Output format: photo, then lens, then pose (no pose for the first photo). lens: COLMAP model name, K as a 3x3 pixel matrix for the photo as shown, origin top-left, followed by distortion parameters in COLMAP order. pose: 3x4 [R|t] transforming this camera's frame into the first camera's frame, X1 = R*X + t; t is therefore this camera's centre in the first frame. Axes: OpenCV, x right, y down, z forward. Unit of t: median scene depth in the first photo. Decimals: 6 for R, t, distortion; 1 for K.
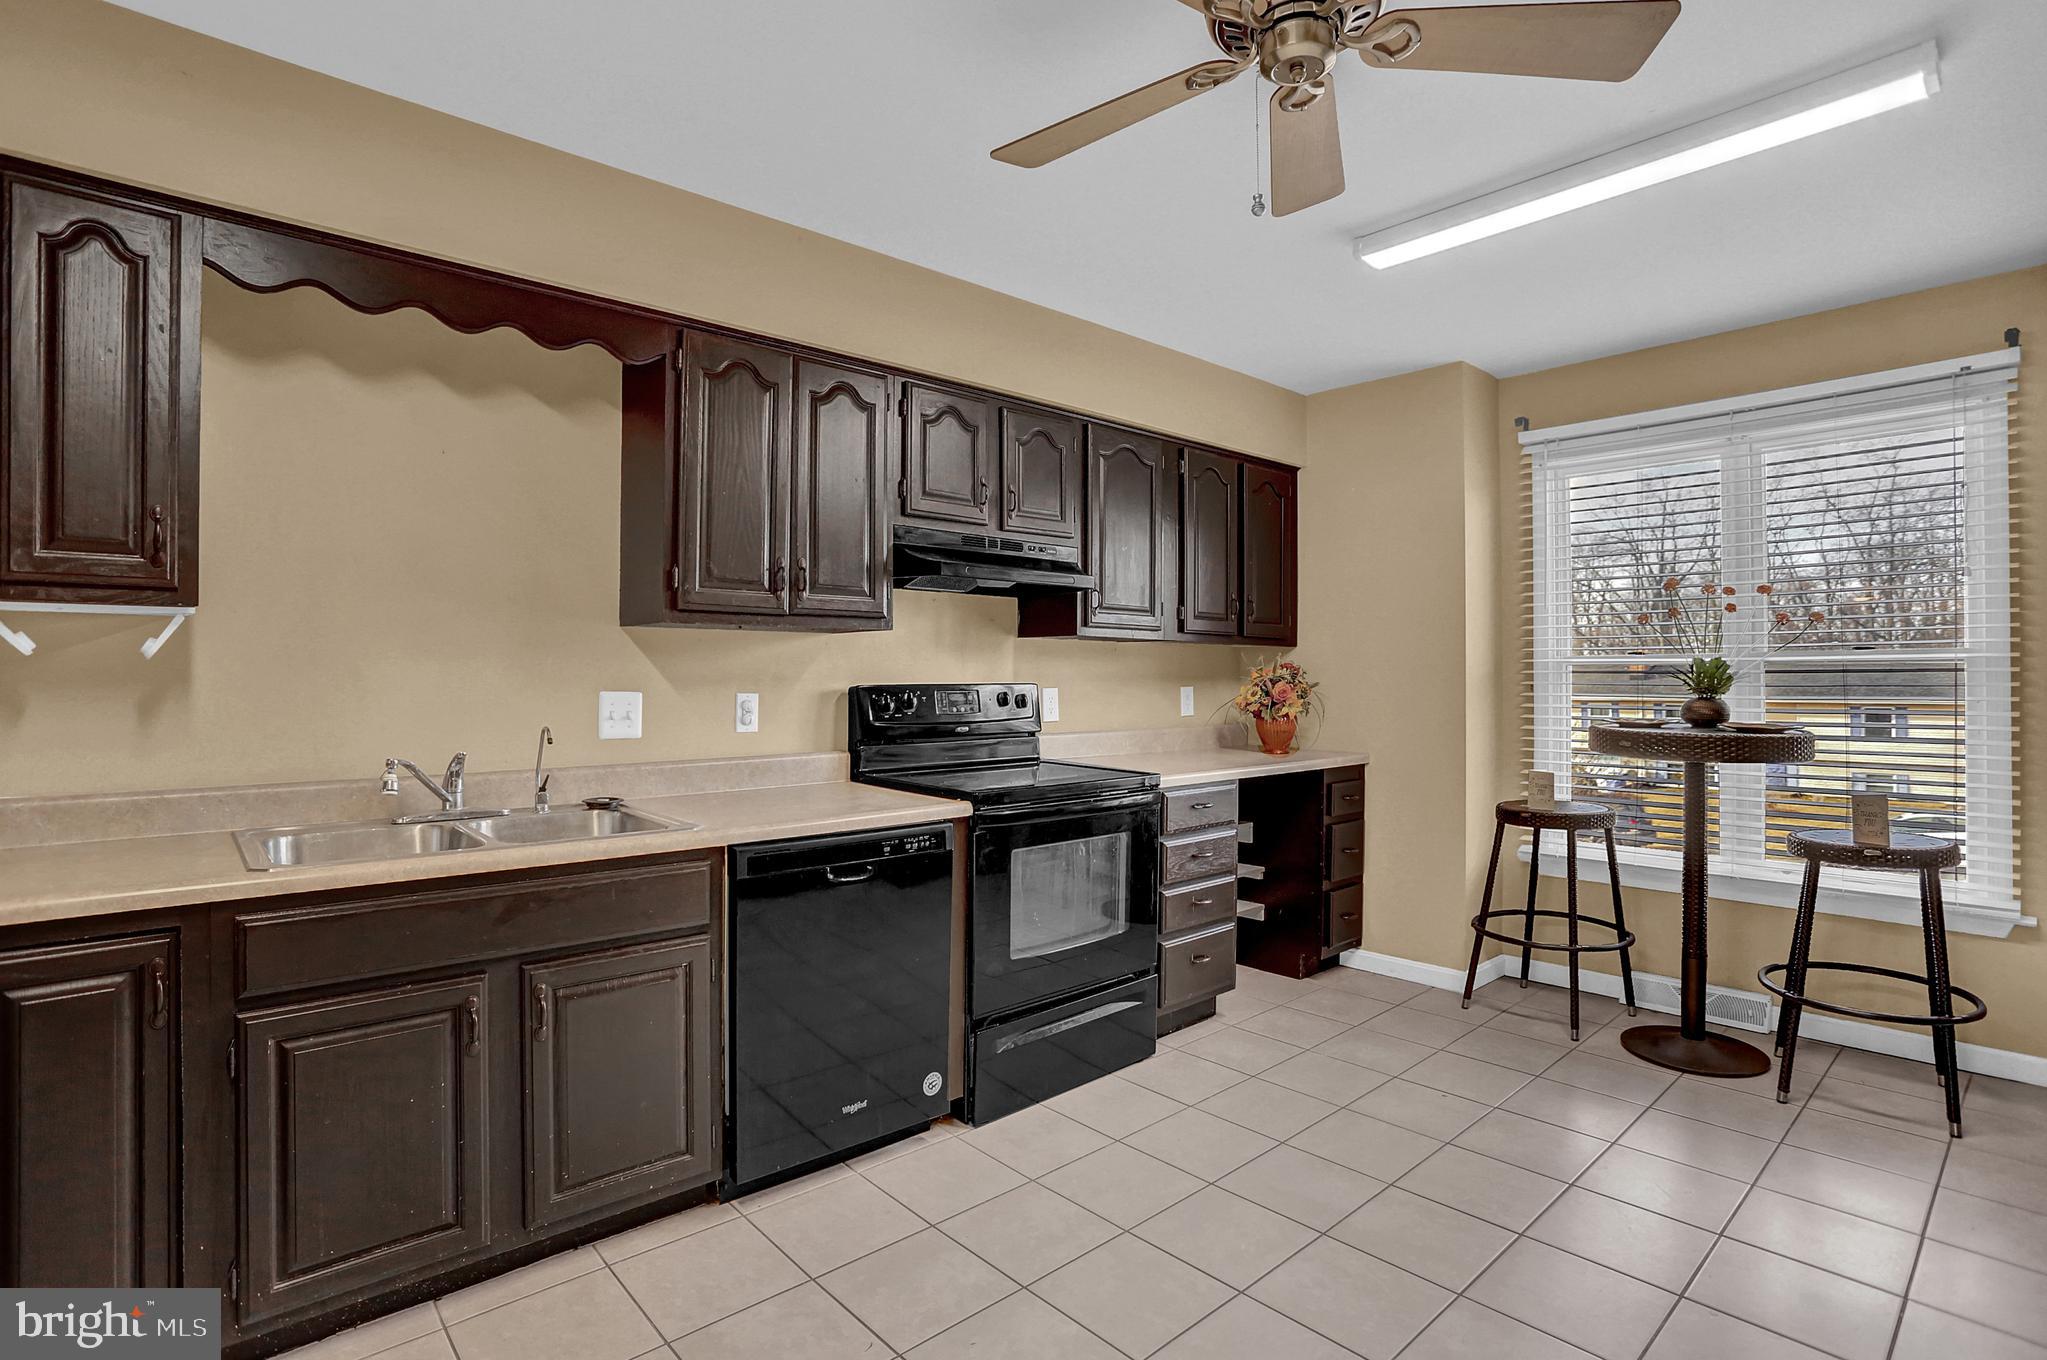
lens RADIAL K [[1021.3, 0, 1009.6], [0, 1021.3, 676.9], [0, 0, 1]] dist [-0.058612, 0.016372]
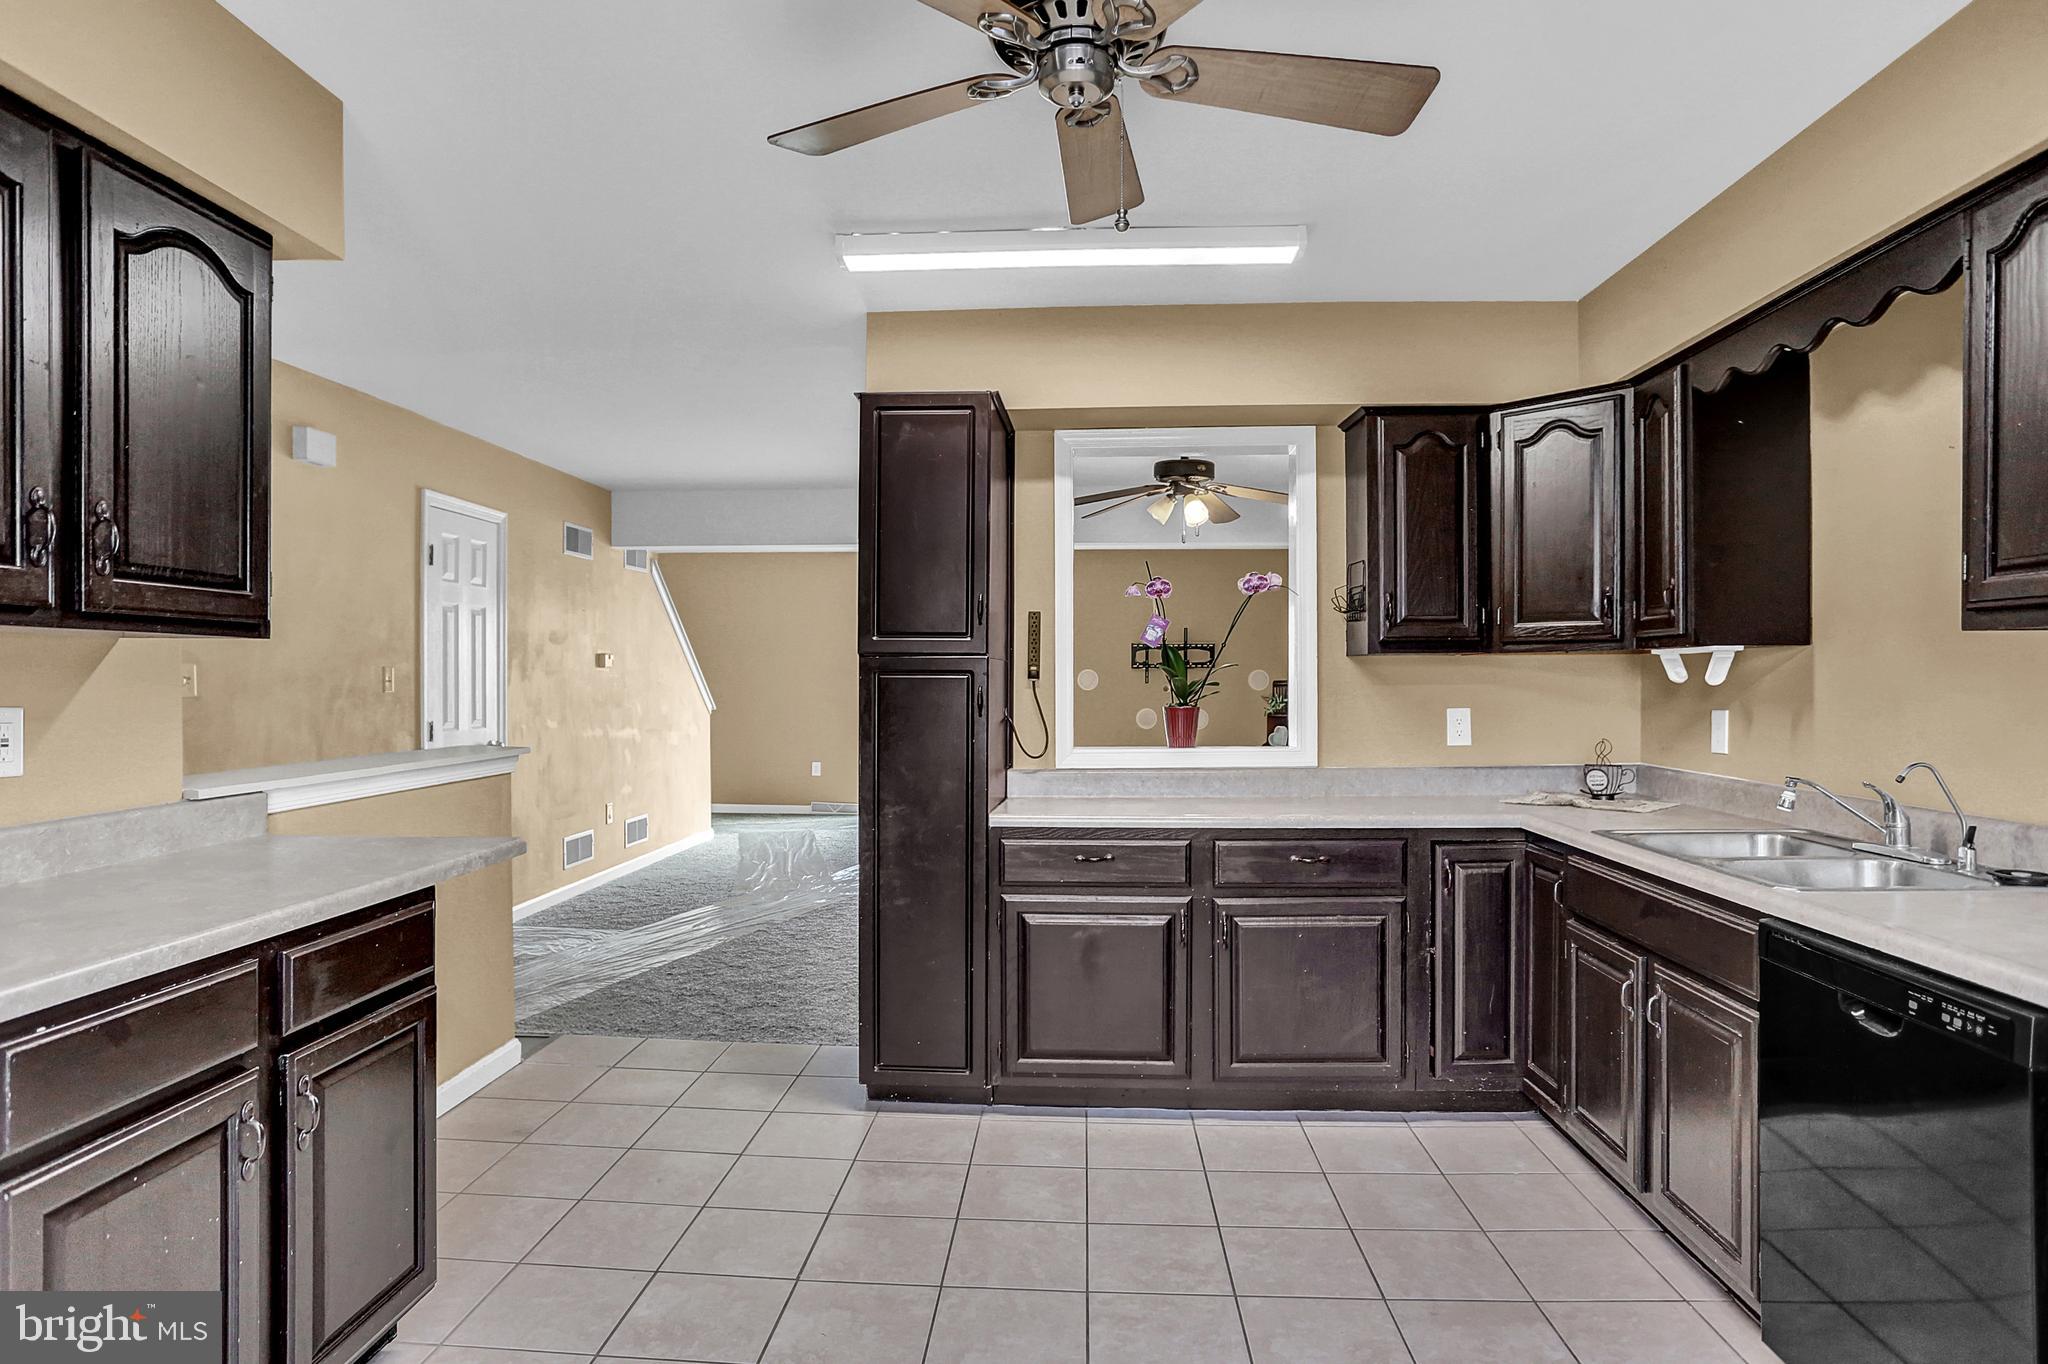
lens RADIAL K [[1152.0, 0, 1022.4], [0, 1152.0, 701.7], [0, 0, 1]] dist [-0.062152, 0.021791]
pose [[-0.708780, 0.011266, -0.705339, 0.534632], [-0.001671, 0.999843, 0.017649, -0.012613], [0.705427, 0.013688, -0.708650, 0.838003]]
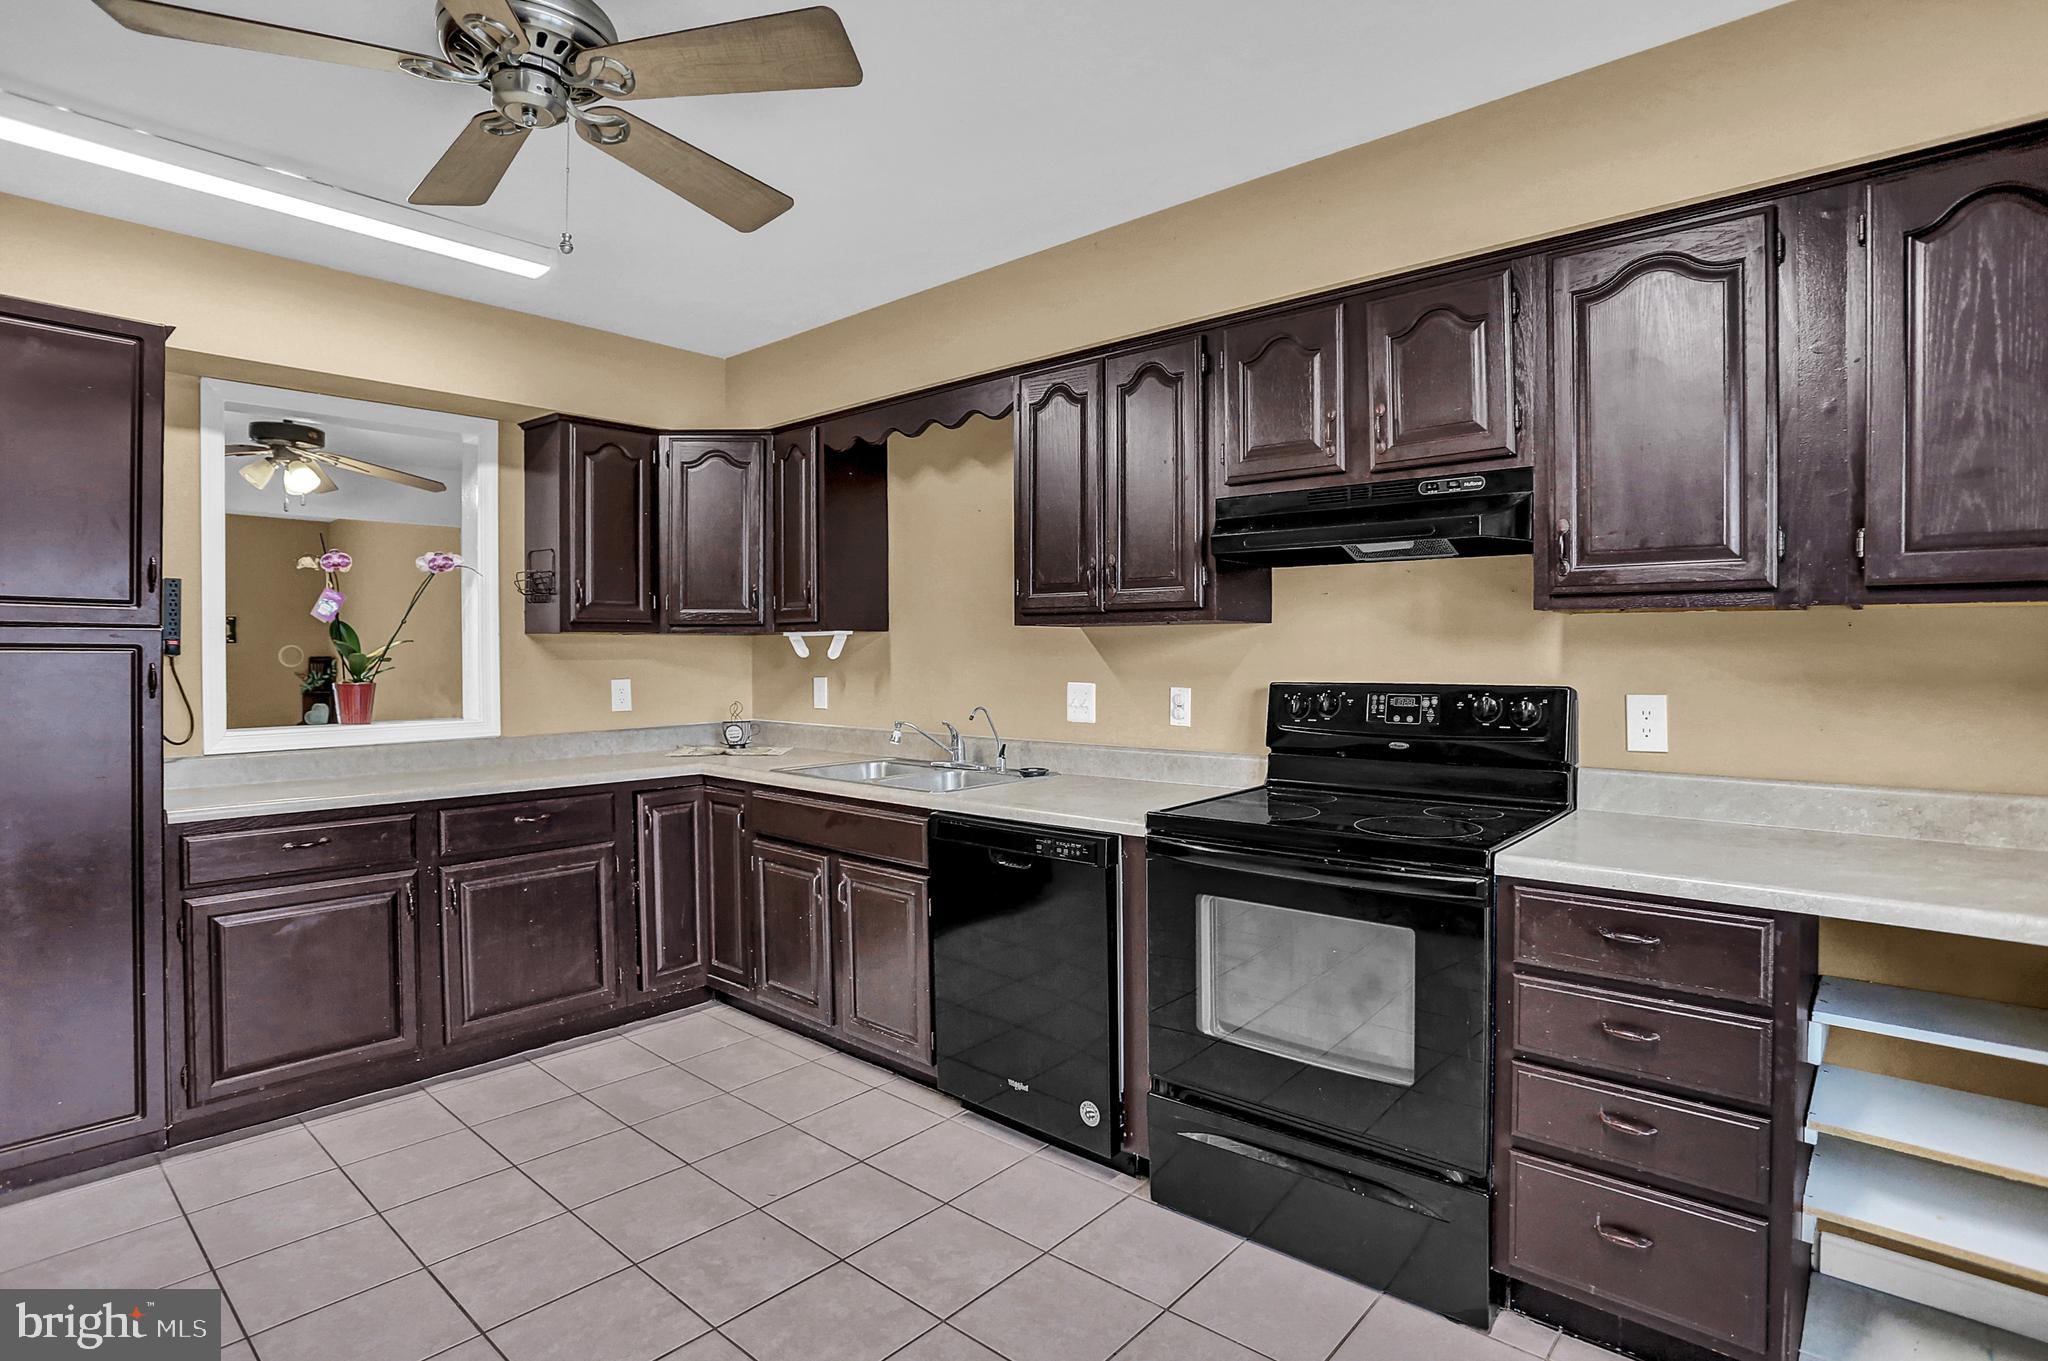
lens RADIAL K [[1021.8, 0, 1044.4], [0, 1021.8, 658.2], [0, 0, 1]] dist [-0.058612, 0.016372]
pose [[0.124450, -0.000126, -0.992226, 0.668973], [-0.000027, 1.000000, -0.000130, -0.011716], [0.992226, 0.000043, 0.124450, 0.676470]]
